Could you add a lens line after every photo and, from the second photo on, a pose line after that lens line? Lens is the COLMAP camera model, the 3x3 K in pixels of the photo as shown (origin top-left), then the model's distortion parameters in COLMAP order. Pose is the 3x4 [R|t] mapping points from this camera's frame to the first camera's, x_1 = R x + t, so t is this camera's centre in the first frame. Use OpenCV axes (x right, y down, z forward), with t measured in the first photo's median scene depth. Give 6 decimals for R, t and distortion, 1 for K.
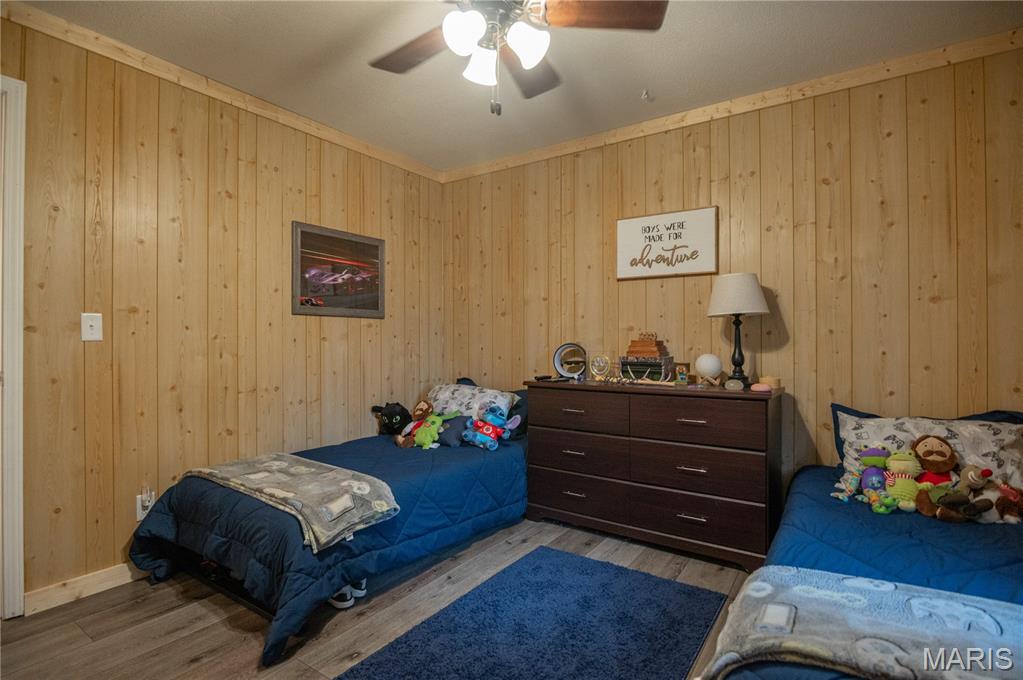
lens RADIAL K [[499.1, 0, 515.3], [0, 499.1, 342.5], [0, 0, 1]] dist [-0.047247, 0.011434]
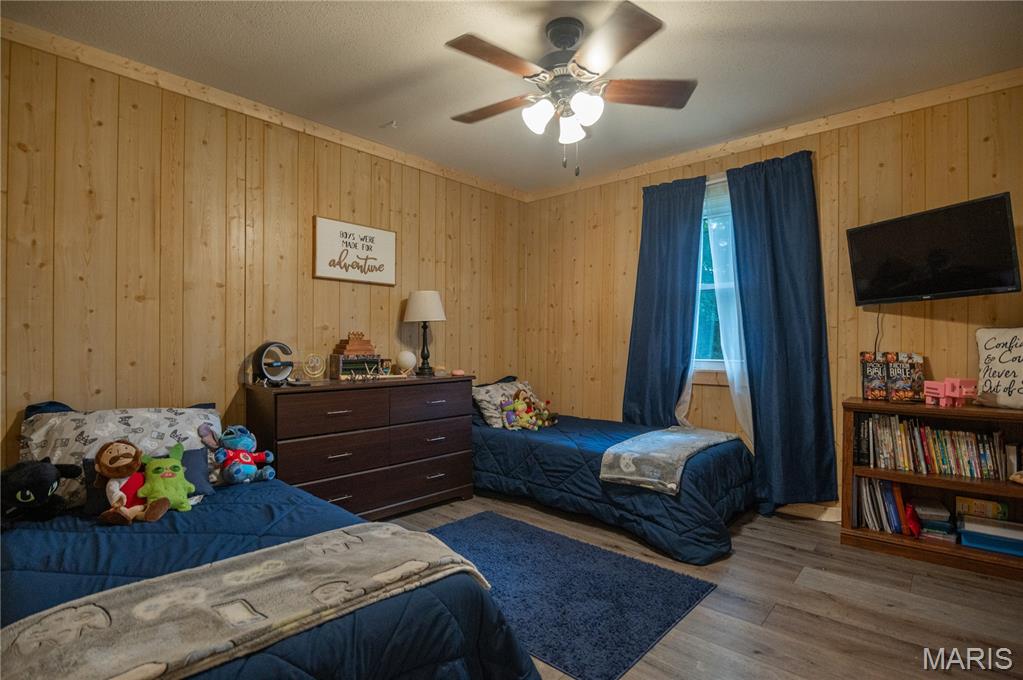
lens RADIAL K [[499.1, 0, 515.3], [0, 499.1, 342.5], [0, 0, 1]] dist [-0.047247, 0.011434]
pose [[0.118054, -0.000646, 0.993007, -0.726109], [-0.006831, 0.999976, 0.001462, -0.001873], [-0.992984, -0.006956, 0.118046, 0.501044]]
